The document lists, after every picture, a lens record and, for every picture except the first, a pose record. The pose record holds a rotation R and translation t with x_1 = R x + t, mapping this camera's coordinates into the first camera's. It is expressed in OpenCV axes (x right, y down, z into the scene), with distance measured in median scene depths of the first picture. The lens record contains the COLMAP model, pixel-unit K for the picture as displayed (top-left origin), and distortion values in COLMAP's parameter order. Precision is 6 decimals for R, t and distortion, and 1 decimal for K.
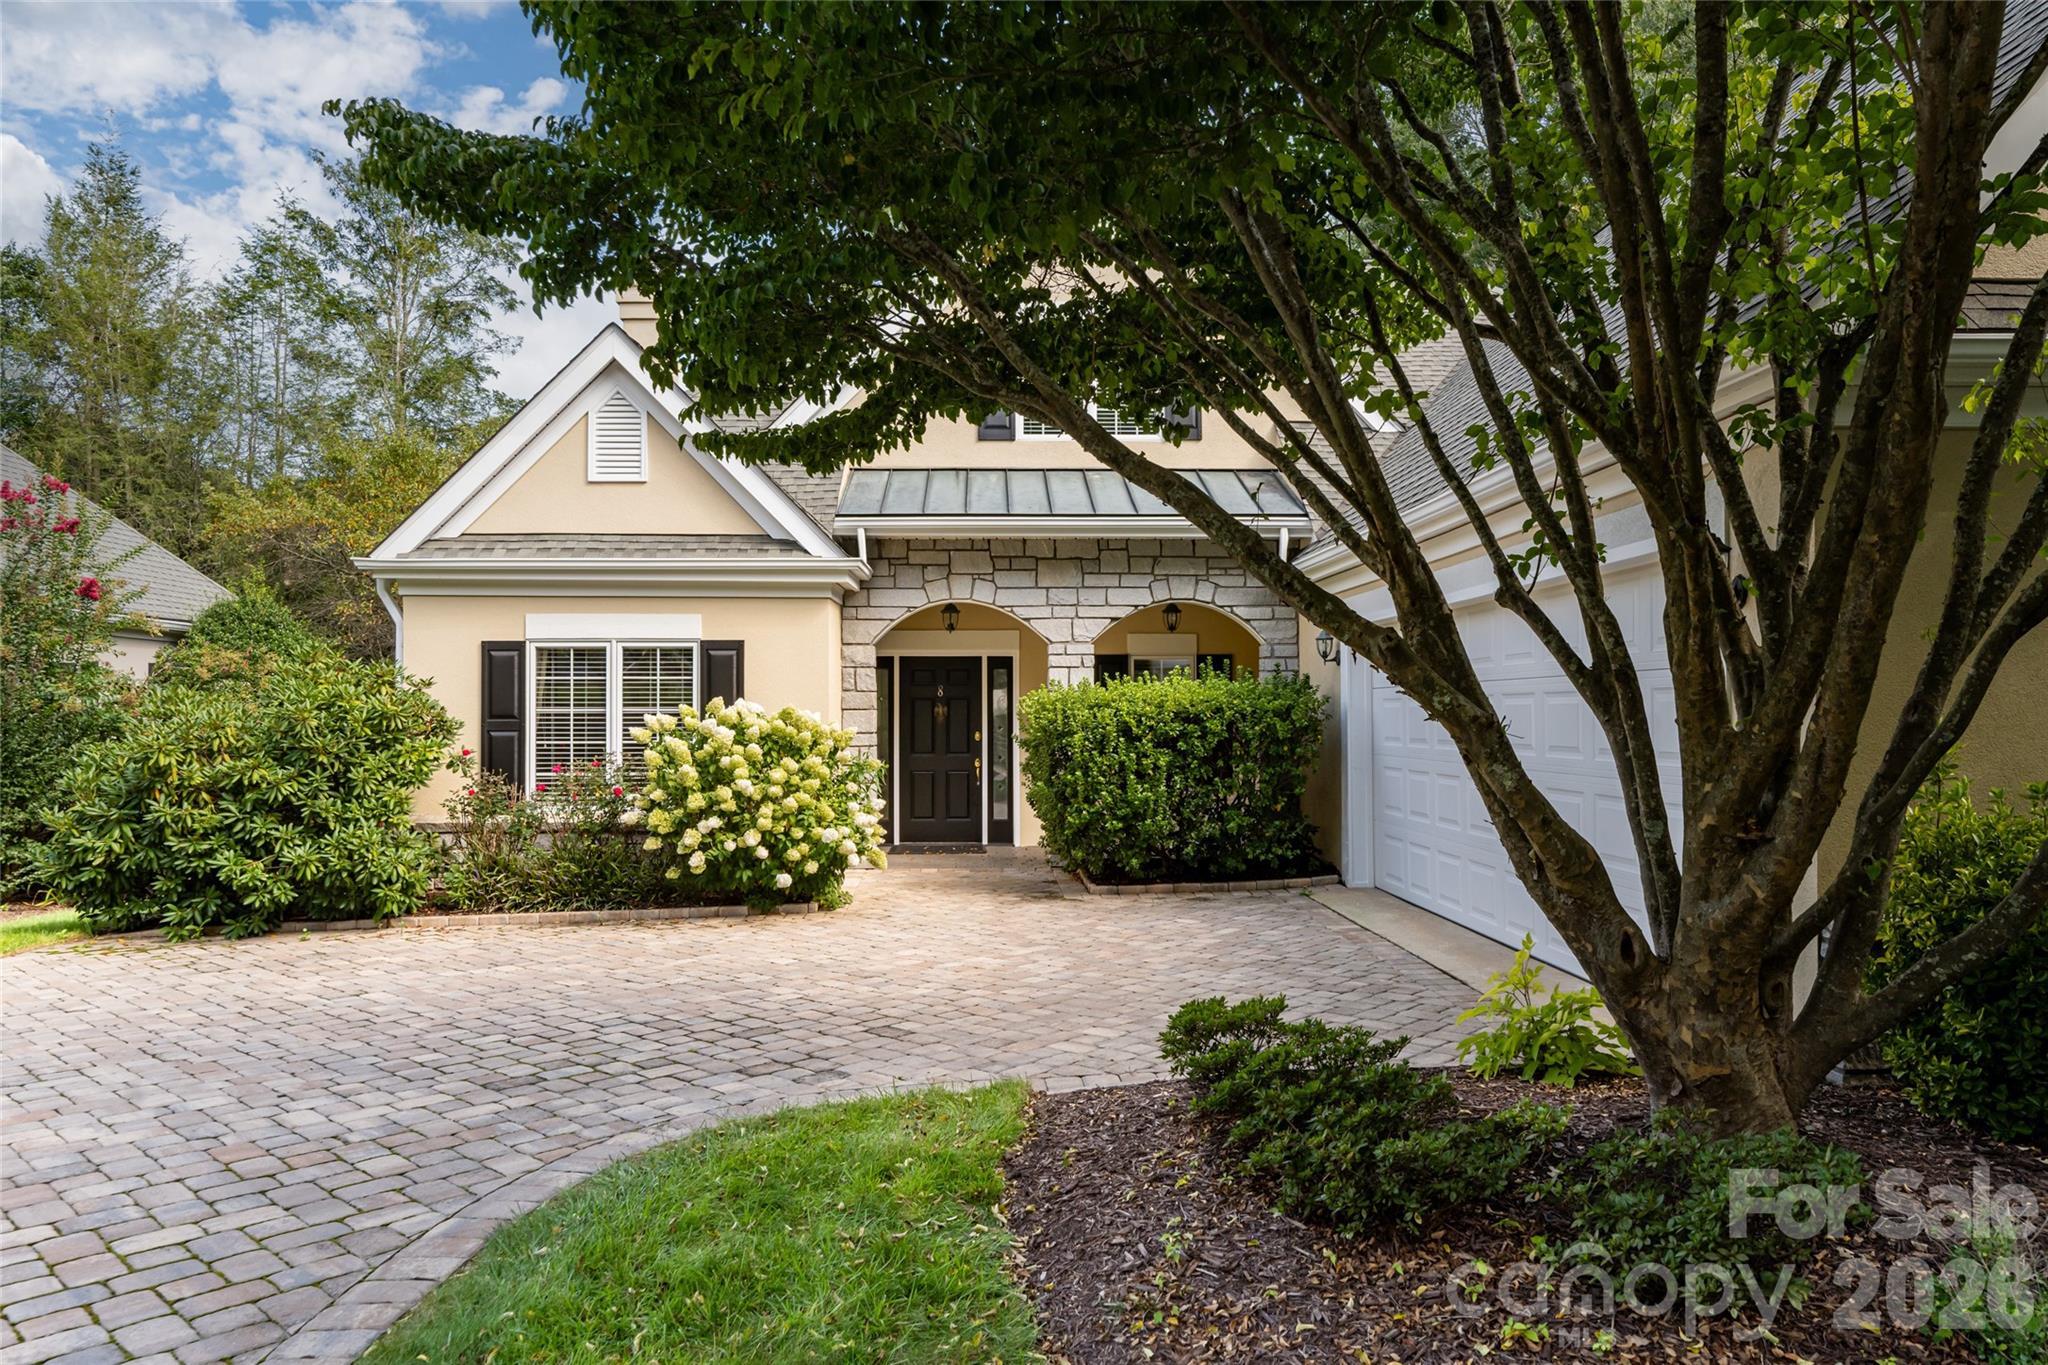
lens RADIAL K [[1422.2, 0, 1024.0], [0, 1422.2, 682.5], [0, 0, 1]] dist [-0.000561, 0.000283]
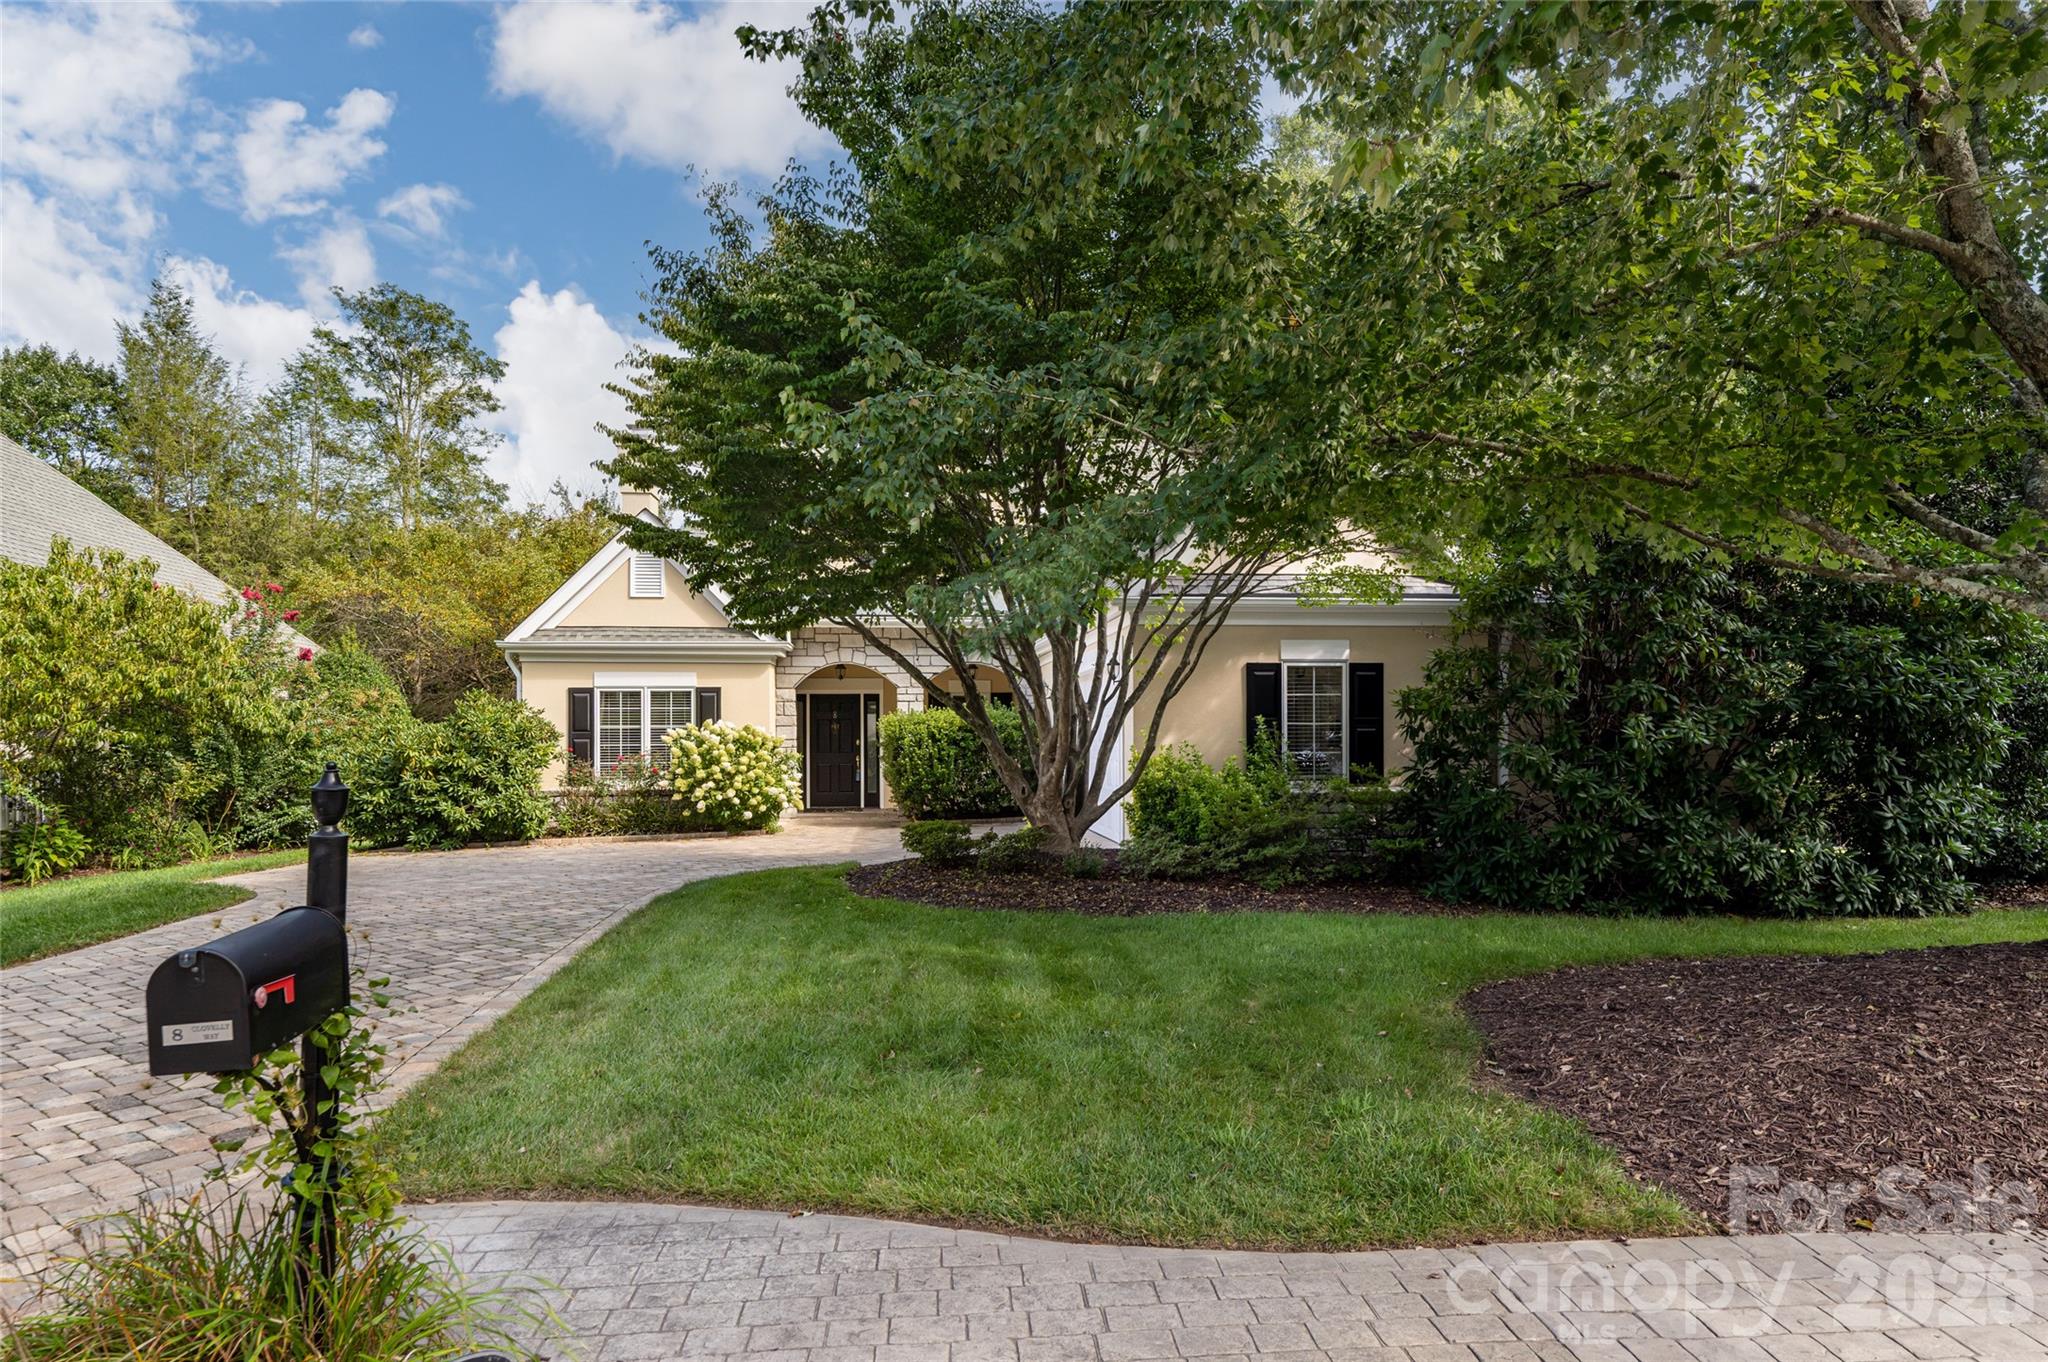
lens RADIAL K [[1154.4, 0, 1027.3], [0, 1154.4, 713.0], [0, 0, 1]] dist [-0.000006, -0.000163]
pose [[0.995227, -0.002642, 0.097548, 0.047909], [0.002153, 0.999985, 0.005118, -0.004139], [-0.097560, -0.004884, 0.995218, -0.521818]]
